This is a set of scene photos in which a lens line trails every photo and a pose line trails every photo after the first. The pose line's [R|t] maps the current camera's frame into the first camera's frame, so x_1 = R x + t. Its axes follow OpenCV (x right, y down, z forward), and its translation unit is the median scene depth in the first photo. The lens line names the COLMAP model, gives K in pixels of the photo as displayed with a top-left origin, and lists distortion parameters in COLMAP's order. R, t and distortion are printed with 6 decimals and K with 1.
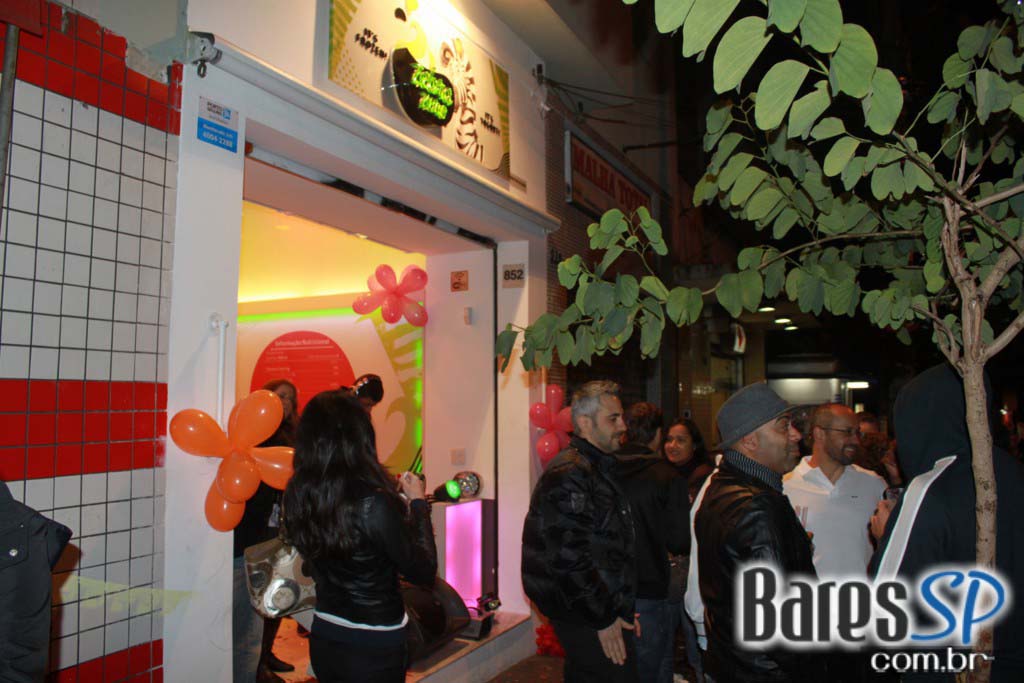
lens RADIAL K [[875.9, 0, 512.0], [0, 875.9, 341.5], [0, 0, 1]] dist [-0.003627, -0.004233]
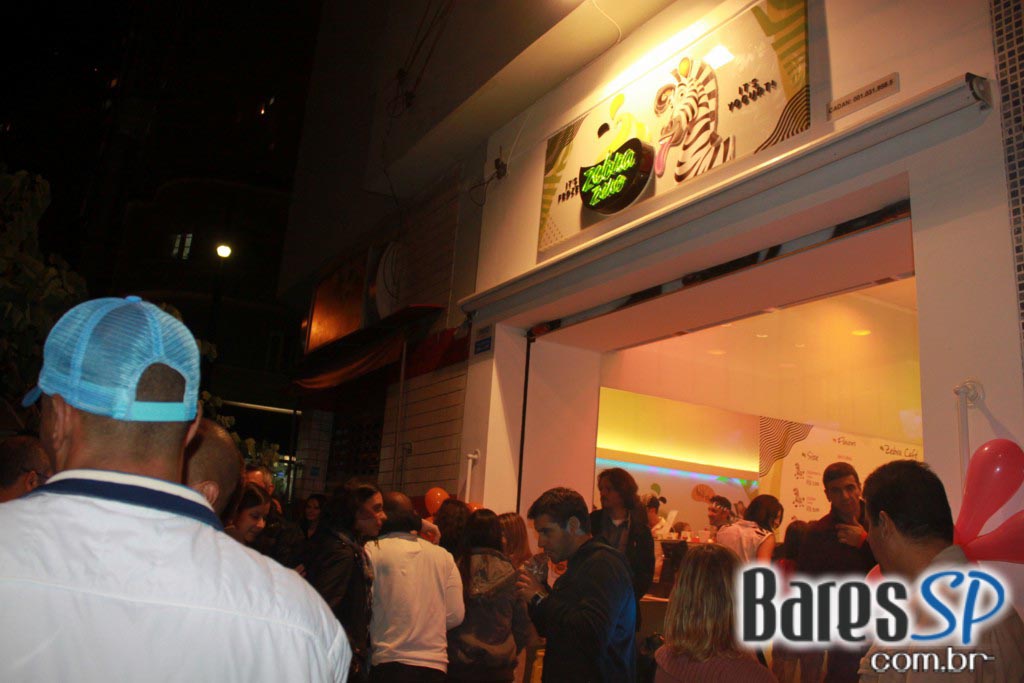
lens RADIAL K [[875.9, 0, 512.0], [0, 875.9, 341.5], [0, 0, 1]] dist [-0.003627, -0.004233]
pose [[-0.552797, -0.228784, -0.801295, 0.740137], [0.006683, 0.960326, -0.278801, 0.168657], [0.833289, -0.159476, -0.529336, 1.470088]]
